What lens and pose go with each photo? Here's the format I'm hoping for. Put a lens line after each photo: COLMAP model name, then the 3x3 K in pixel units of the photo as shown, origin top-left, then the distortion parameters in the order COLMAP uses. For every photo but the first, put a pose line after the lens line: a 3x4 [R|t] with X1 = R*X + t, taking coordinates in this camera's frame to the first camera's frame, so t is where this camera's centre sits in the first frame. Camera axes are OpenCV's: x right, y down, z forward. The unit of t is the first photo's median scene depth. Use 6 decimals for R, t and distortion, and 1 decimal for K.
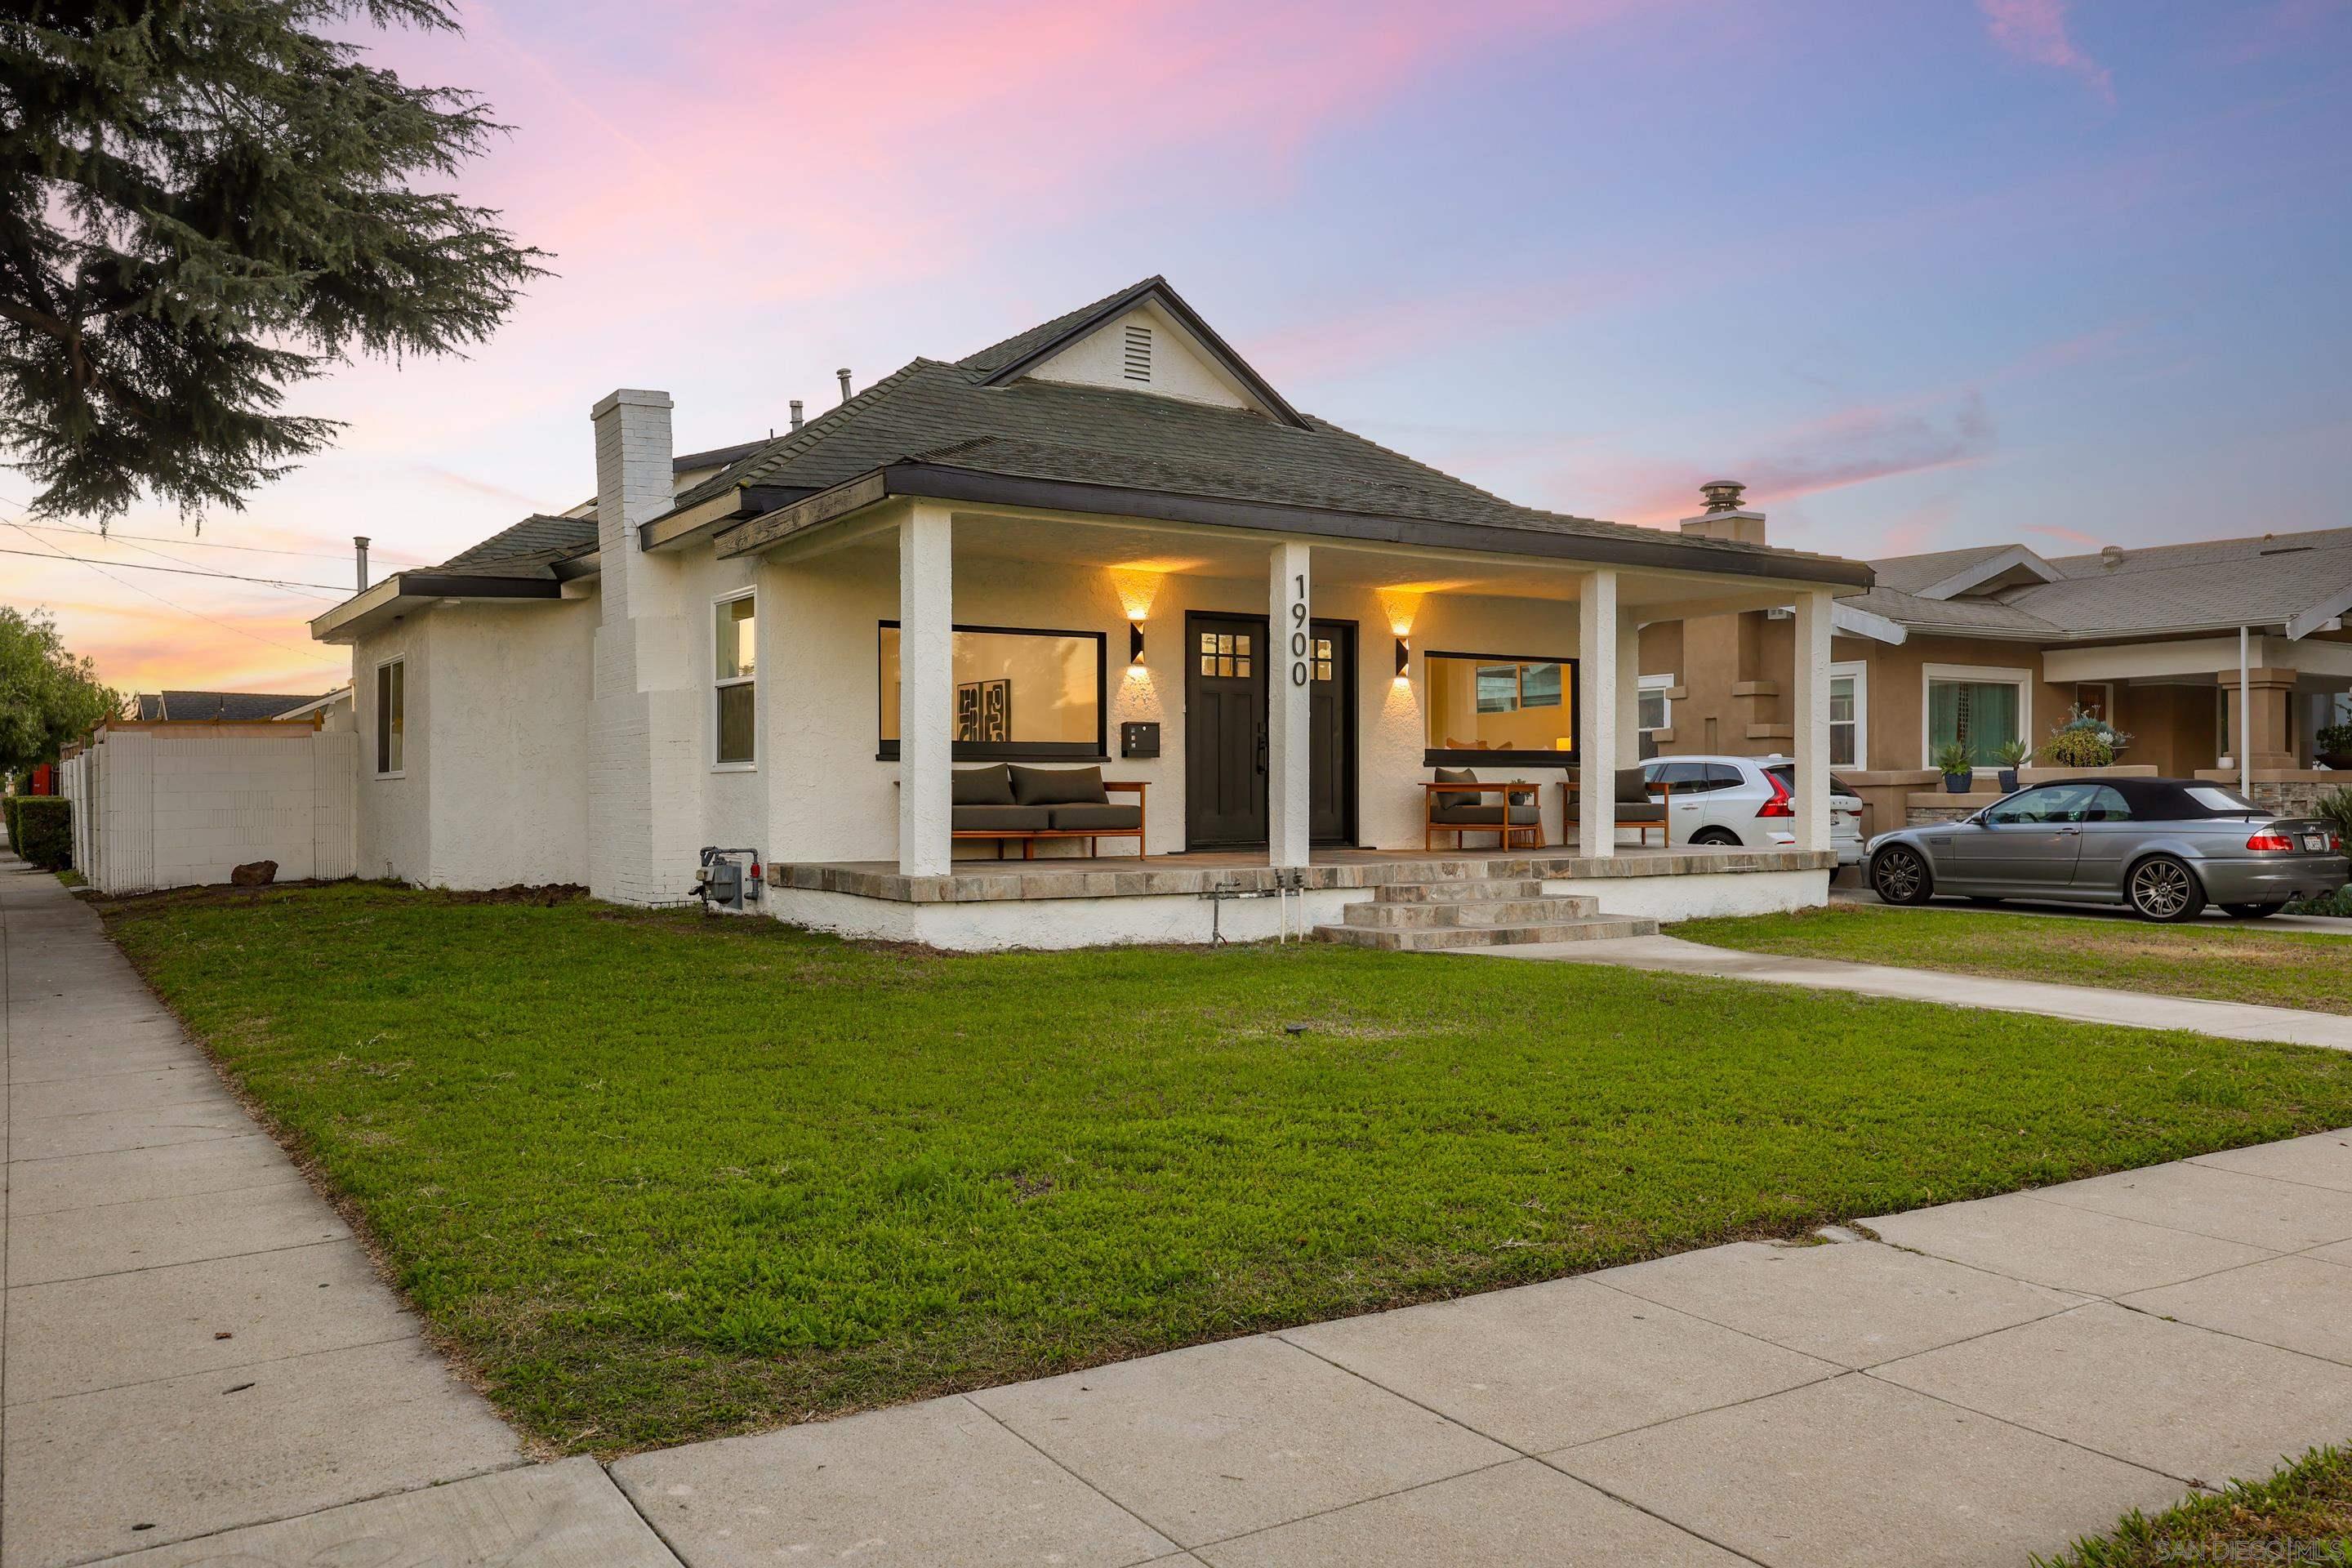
lens RADIAL K [[1819.7, 0, 1176.4], [0, 1819.7, 775.1], [0, 0, 1]] dist [0.008025, 0.004828]
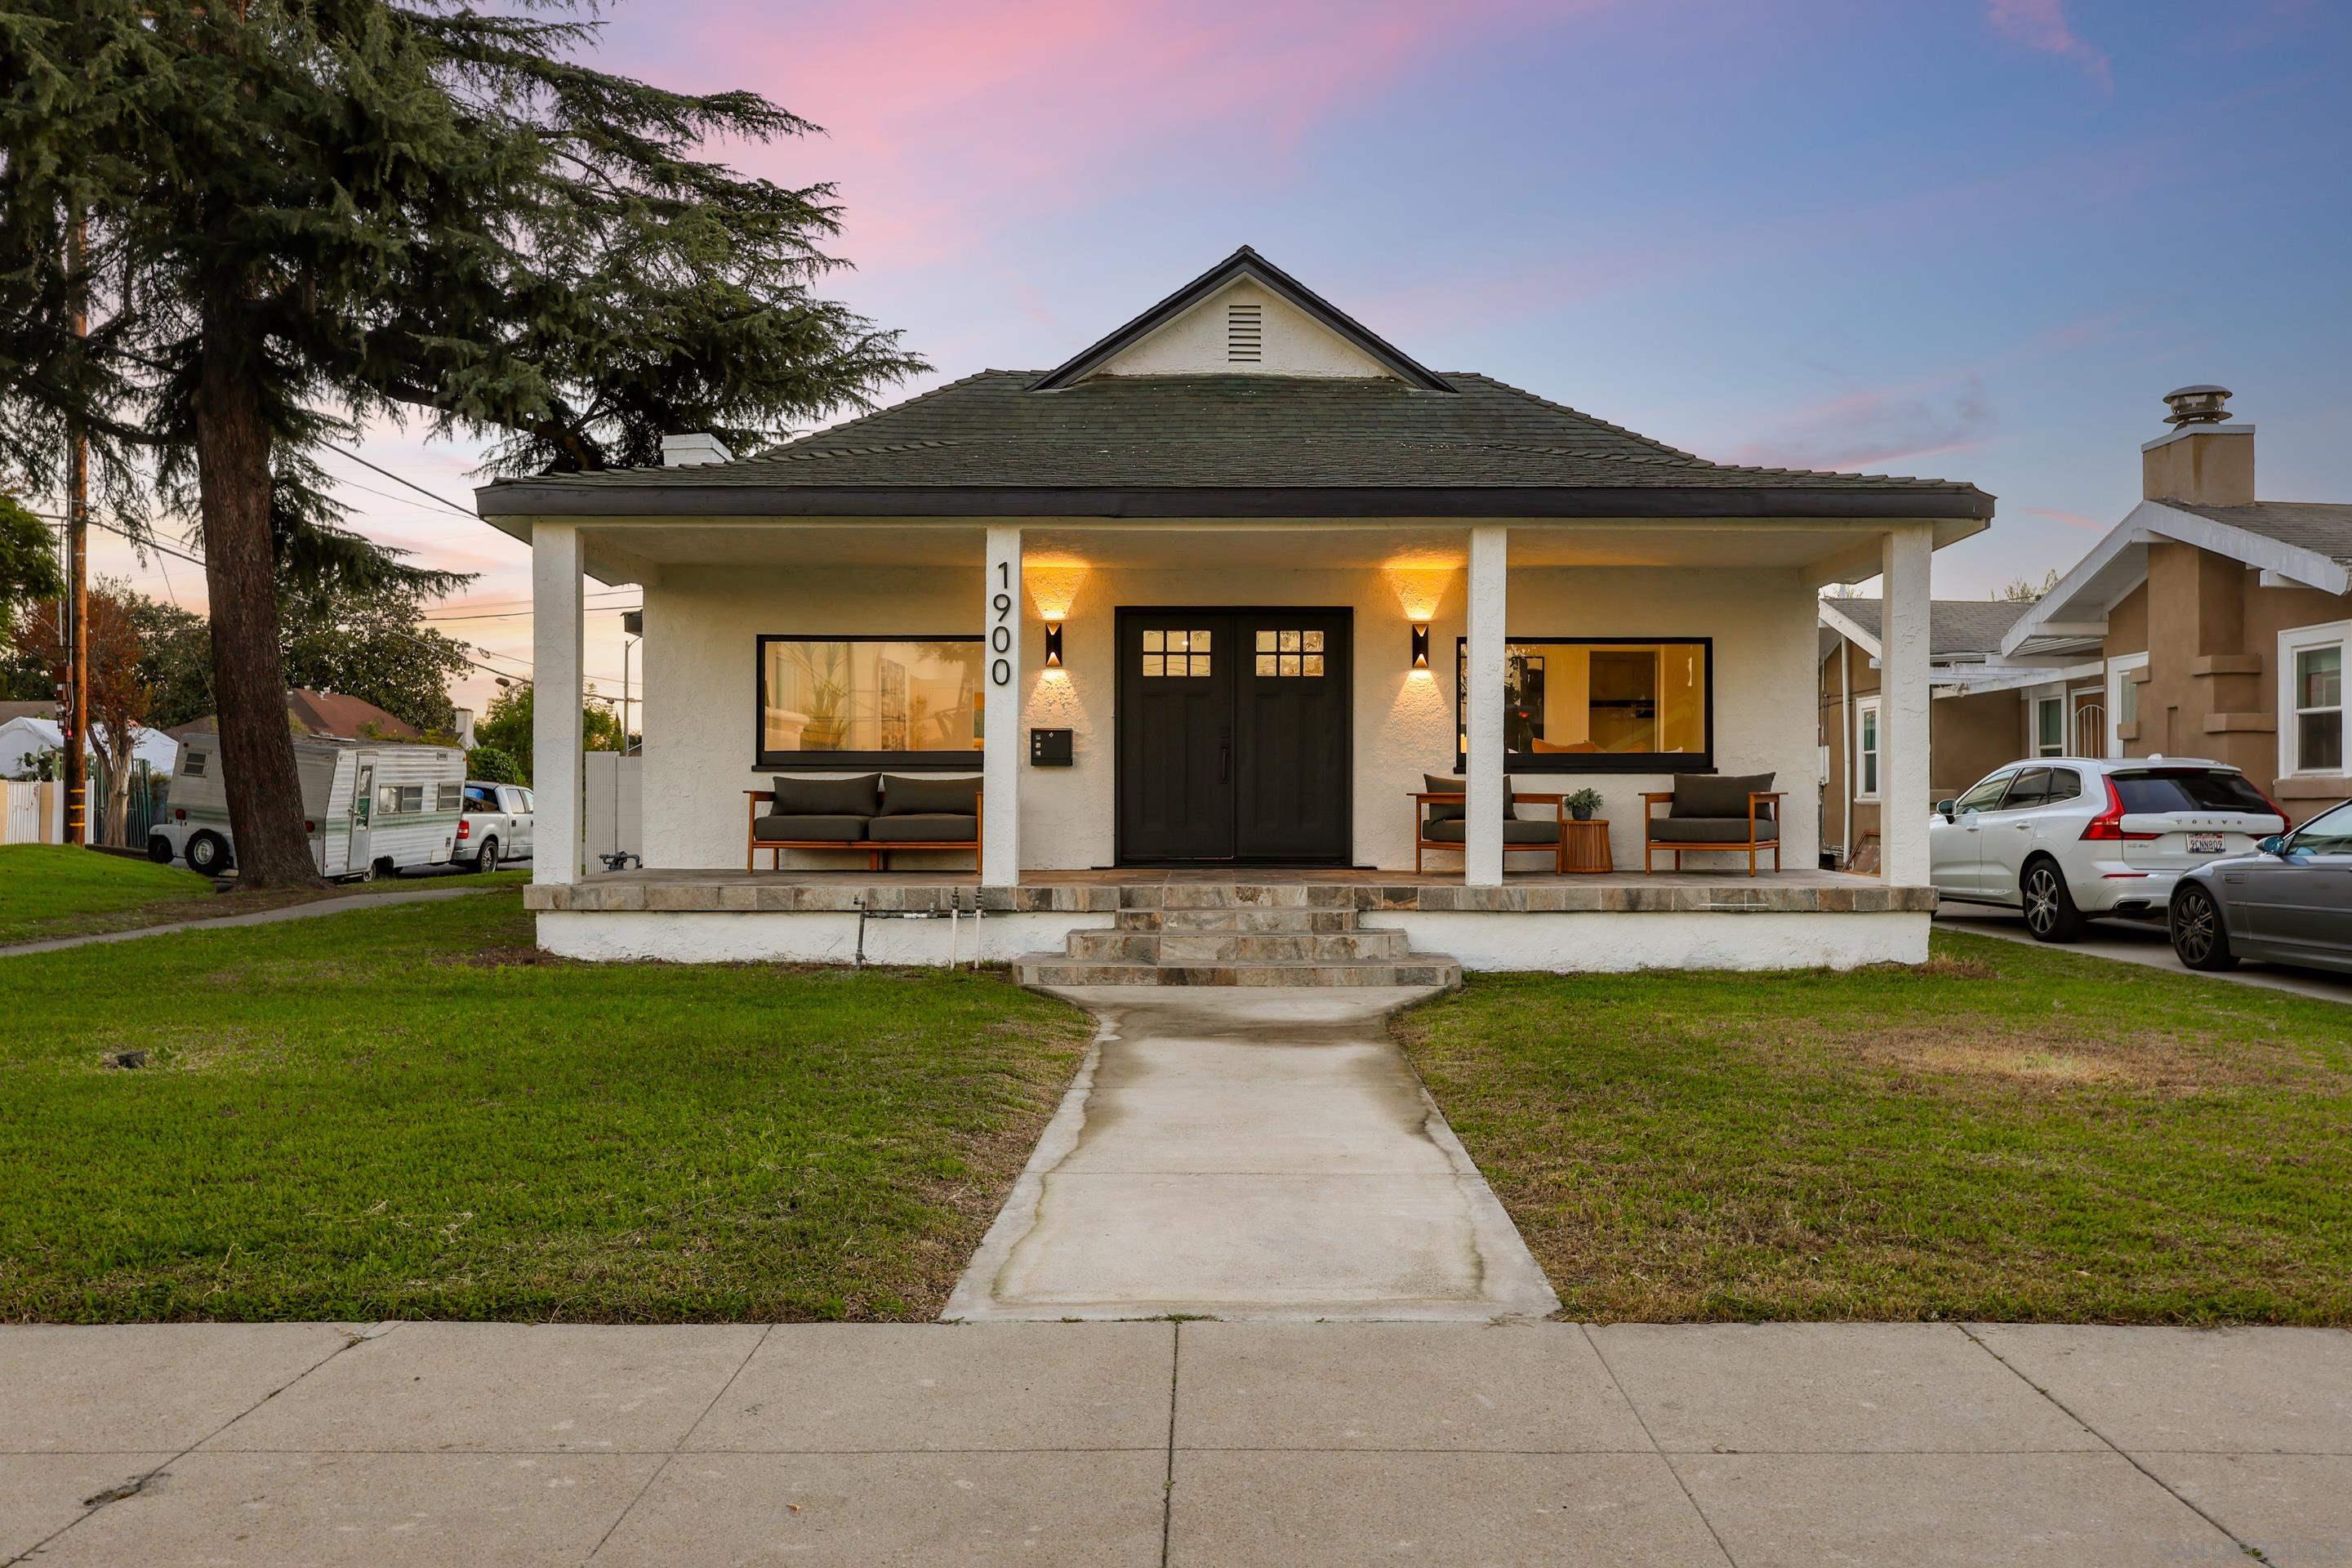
lens RADIAL K [[1743.5, 0, 1178.1], [0, 1743.5, 797.4], [0, 0, 1]] dist [0.009489, -0.006597]
pose [[0.842589, 0.001368, -0.538555, 0.498169], [0.001859, 0.999983, 0.005448, 0.001533], [0.538554, -0.005591, 0.842573, 0.263638]]
